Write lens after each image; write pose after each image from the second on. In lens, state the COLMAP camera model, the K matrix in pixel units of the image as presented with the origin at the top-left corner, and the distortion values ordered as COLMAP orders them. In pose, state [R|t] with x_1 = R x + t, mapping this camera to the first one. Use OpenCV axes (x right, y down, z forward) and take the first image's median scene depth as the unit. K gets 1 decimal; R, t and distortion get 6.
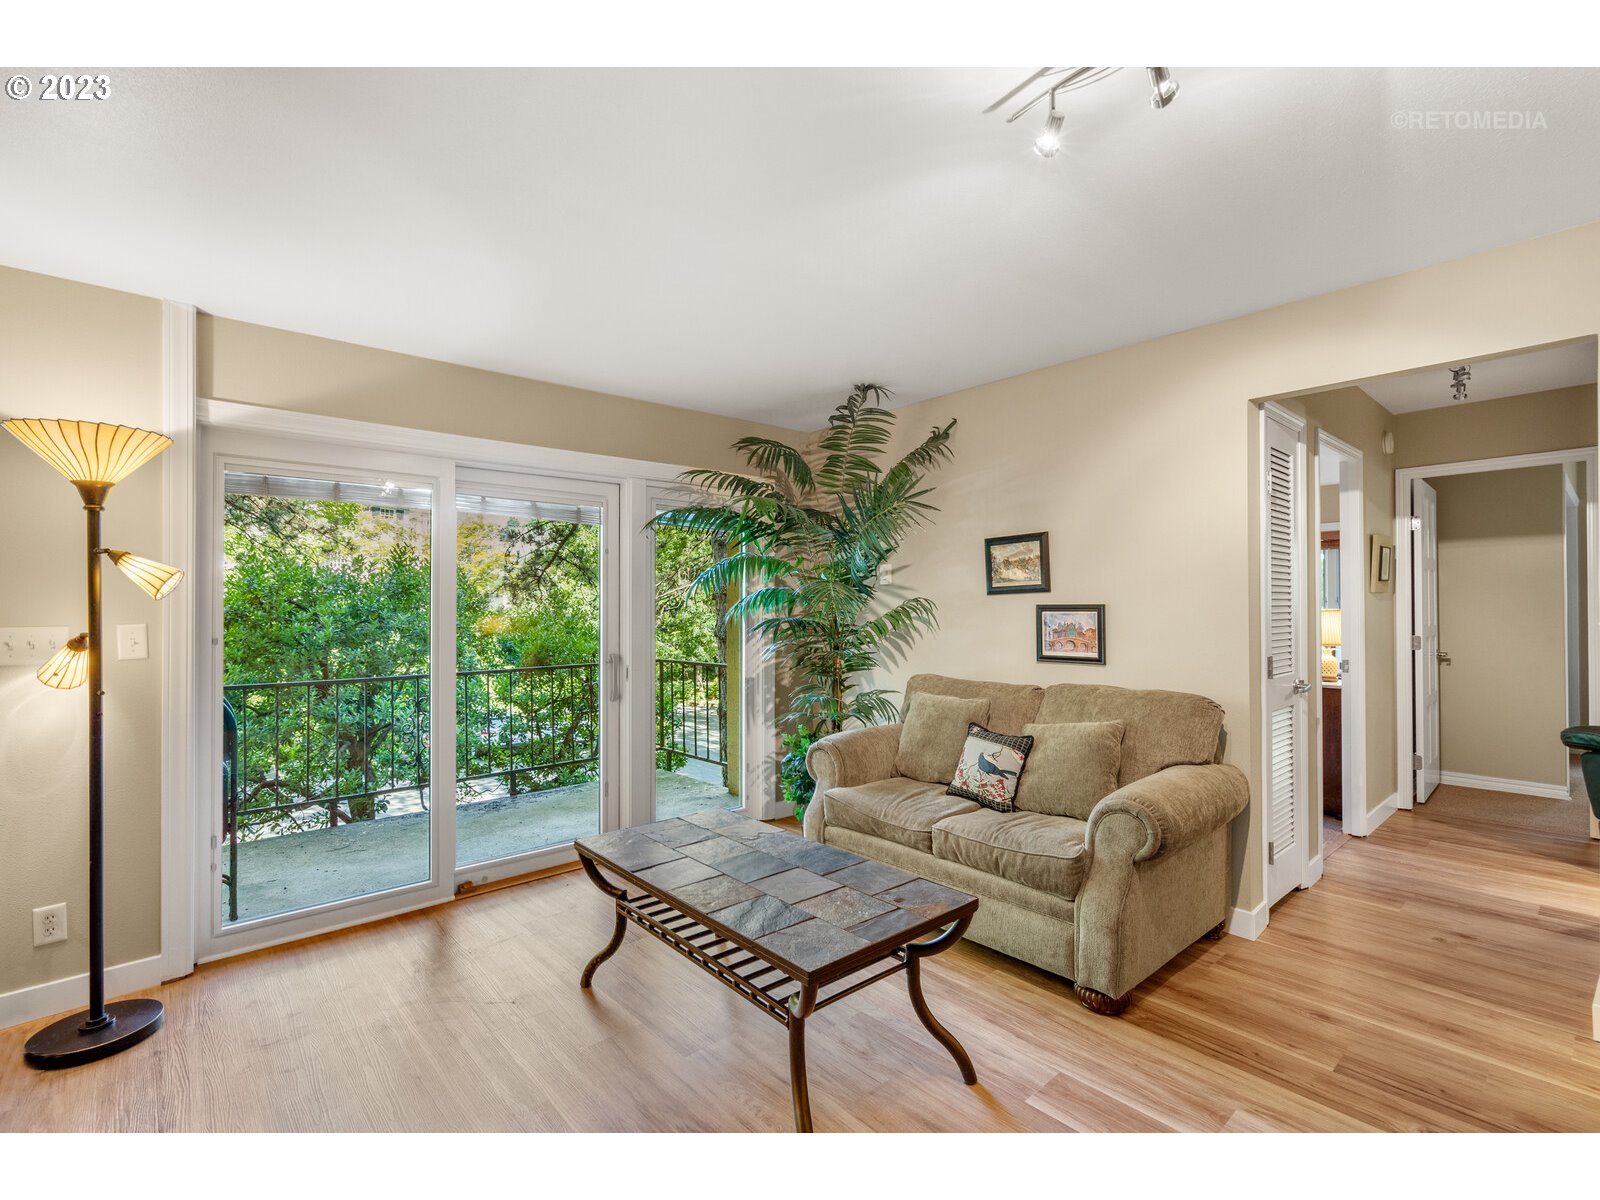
lens RADIAL K [[737.0, 0, 797.1], [0, 737.0, 601.7], [0, 0, 1]] dist [0.000218, 0.000544]
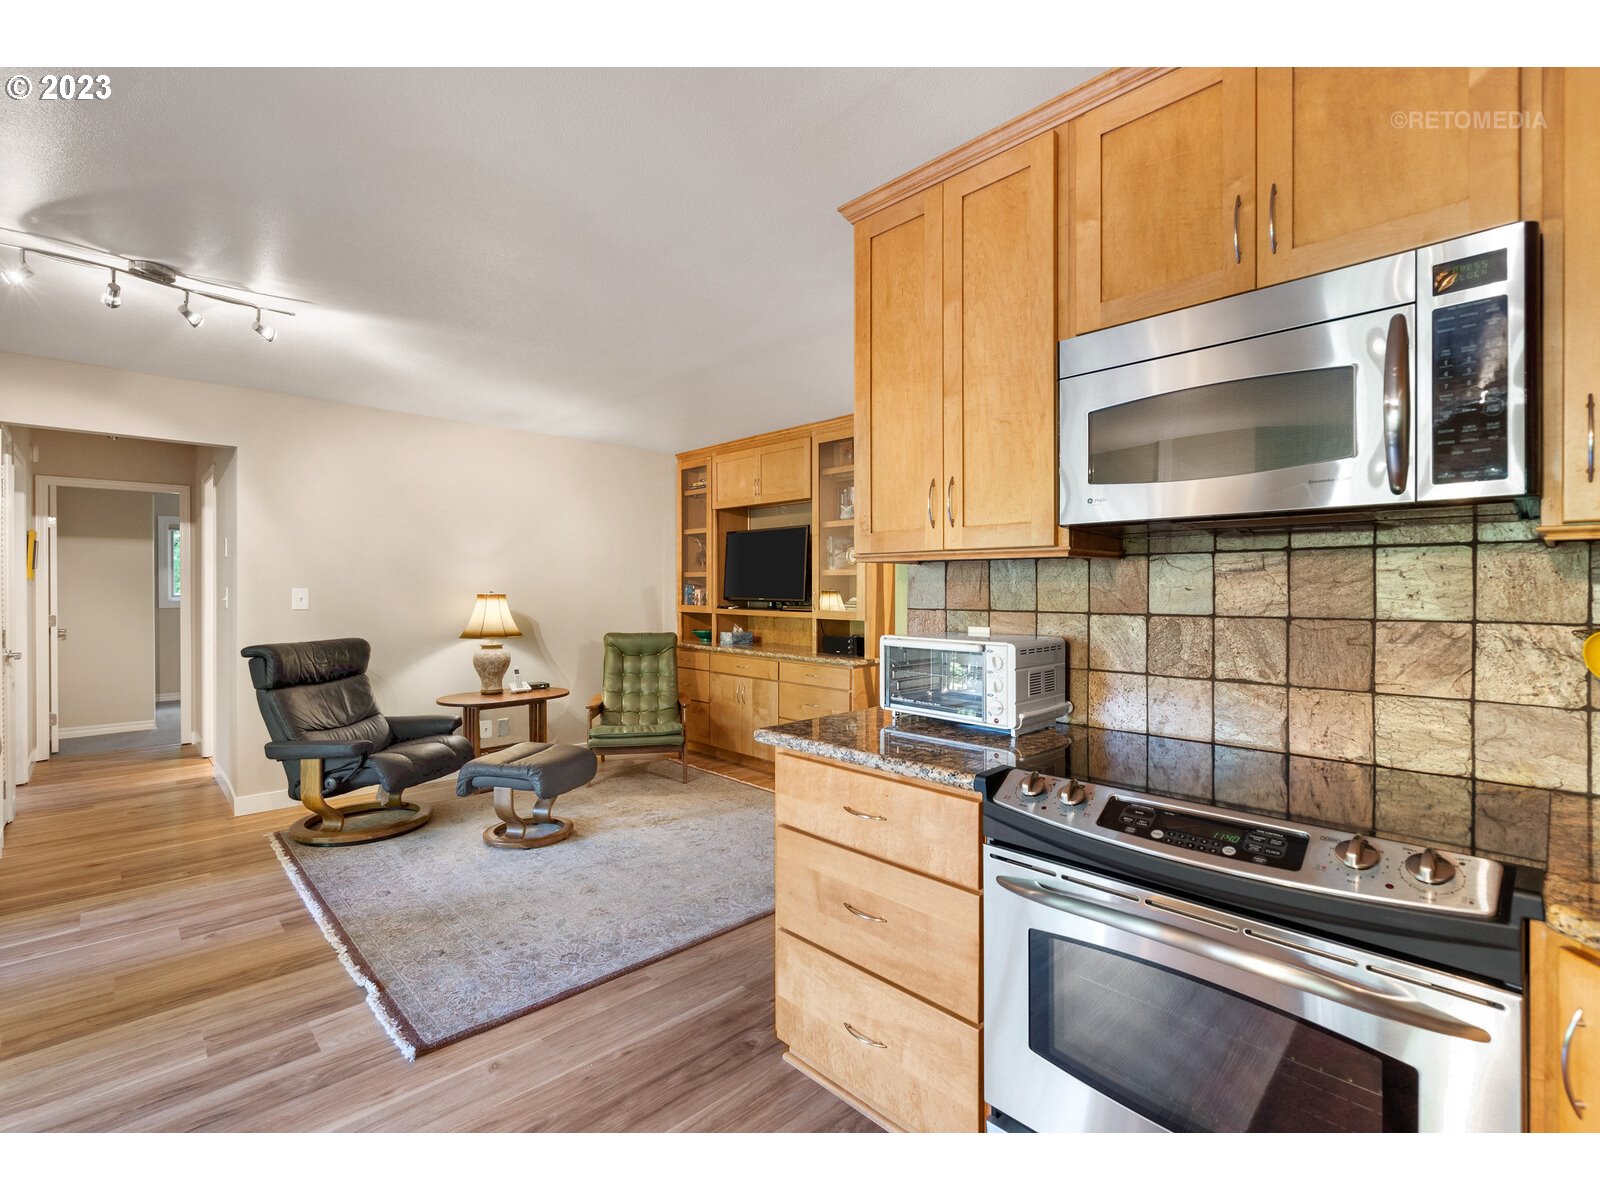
lens RADIAL K [[730.2, 0, 804.0], [0, 730.2, 588.9], [0, 0, 1]] dist [-0.000460, 0.000157]
pose [[-0.041295, 0.005858, 0.999130, -0.596020], [-0.005343, 0.999967, -0.006084, 0.005522], [-0.999133, -0.005590, -0.041262, -0.266883]]
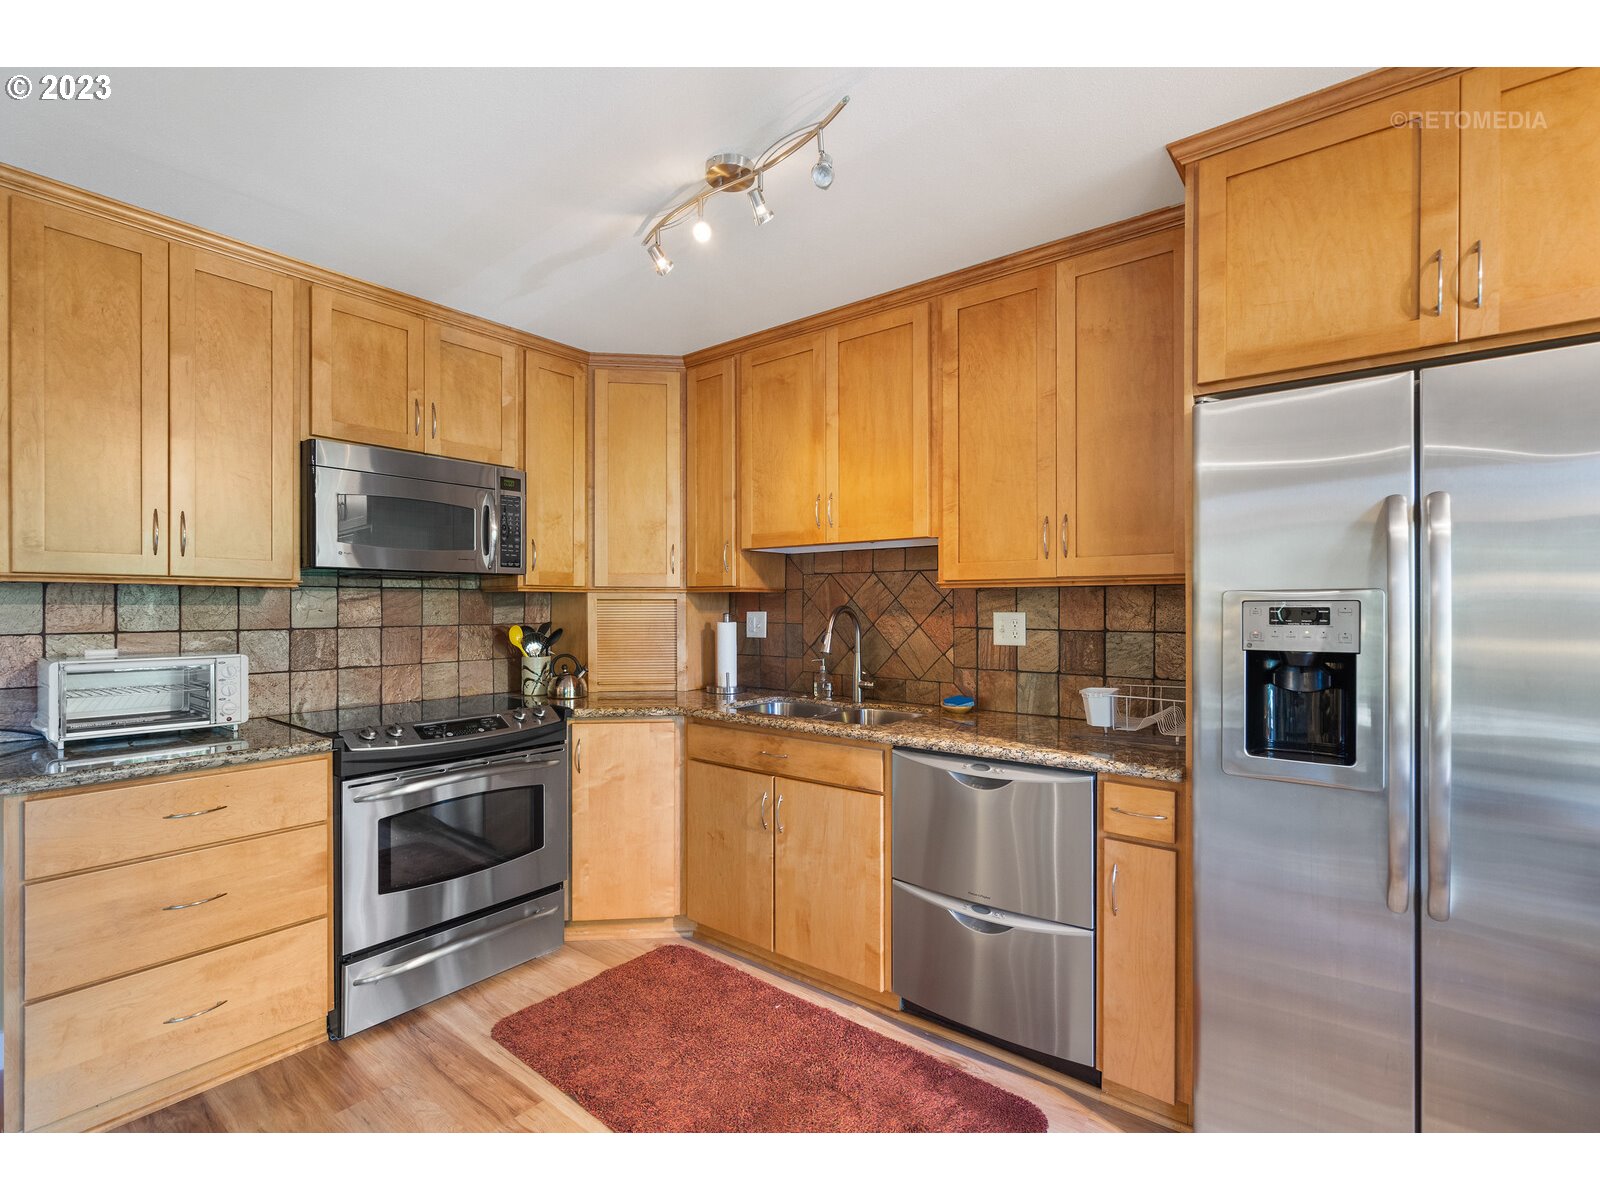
lens RADIAL K [[734.0, 0, 798.3], [0, 734.0, 609.5], [0, 0, 1]] dist [-0.000281, 0.000051]
pose [[-0.984272, 0.009369, -0.176411, -0.440430], [0.010044, 0.999945, -0.002932, 0.007271], [0.176374, -0.004658, -0.984312, 0.351967]]
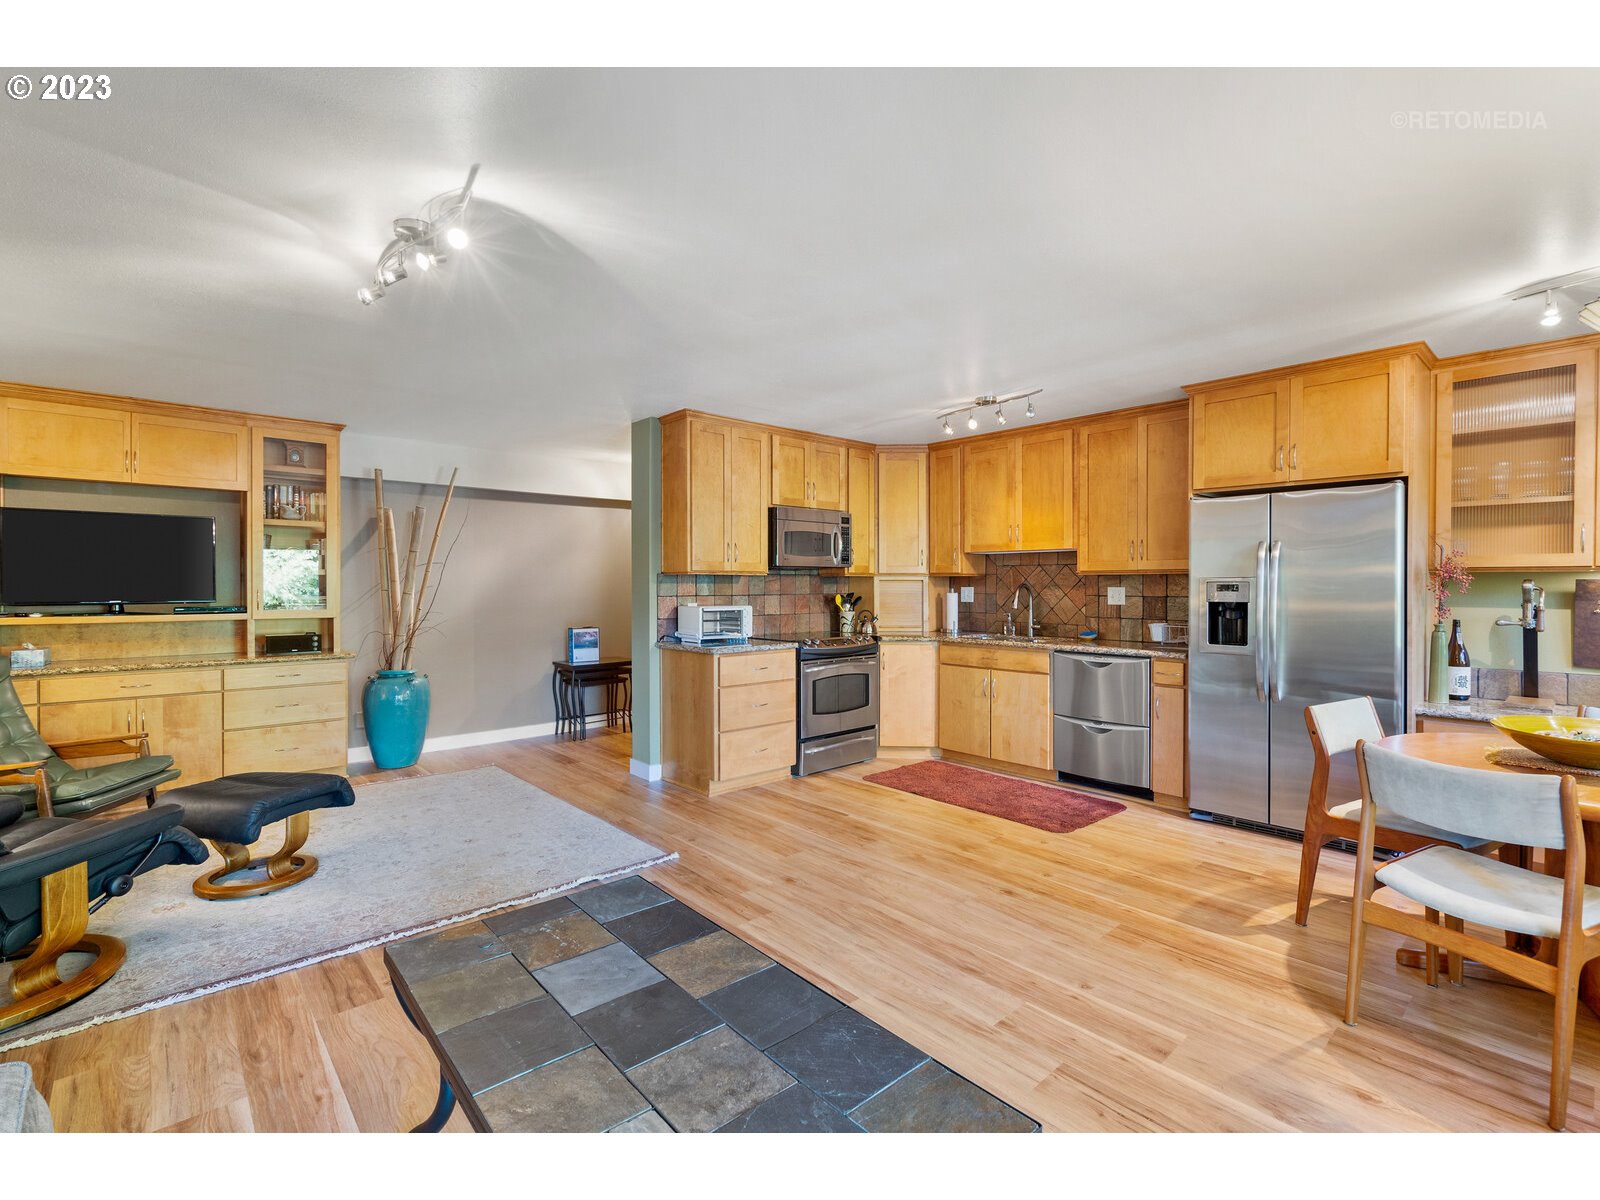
lens RADIAL K [[732.5, 0, 806.6], [0, 732.5, 592.4], [0, 0, 1]] dist [-0.000066, 0.000339]
pose [[-0.999845, 0.009586, -0.014743, -0.130364], [0.009543, 0.999950, 0.003004, 0.010594], [0.014771, 0.002863, -0.999887, 1.148359]]
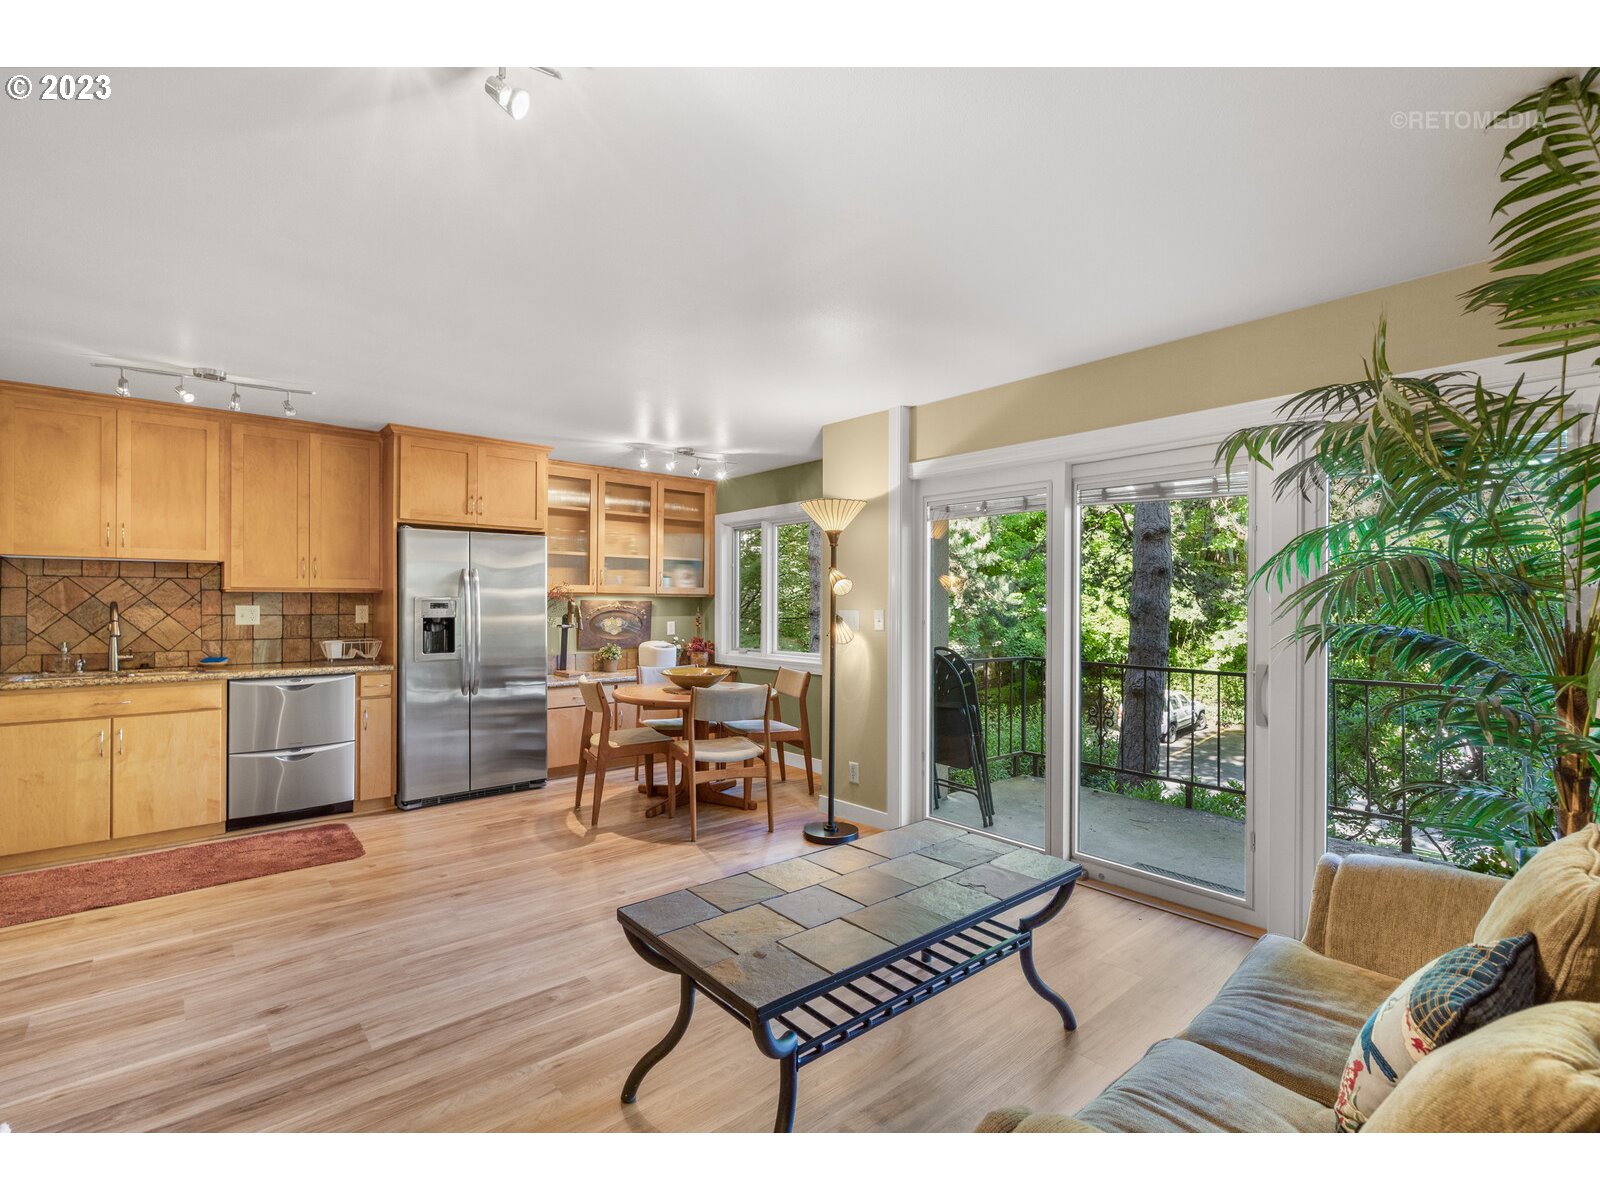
lens RADIAL K [[731.4, 0, 800.0], [0, 731.4, 600.0], [0, 0, 1]] dist [0.000079, 0.000704]
pose [[-0.009684, 0.005425, -0.999938, 0.612334], [0.006658, 0.999963, 0.005360, -0.000950], [0.999931, -0.006606, -0.009720, 0.670620]]
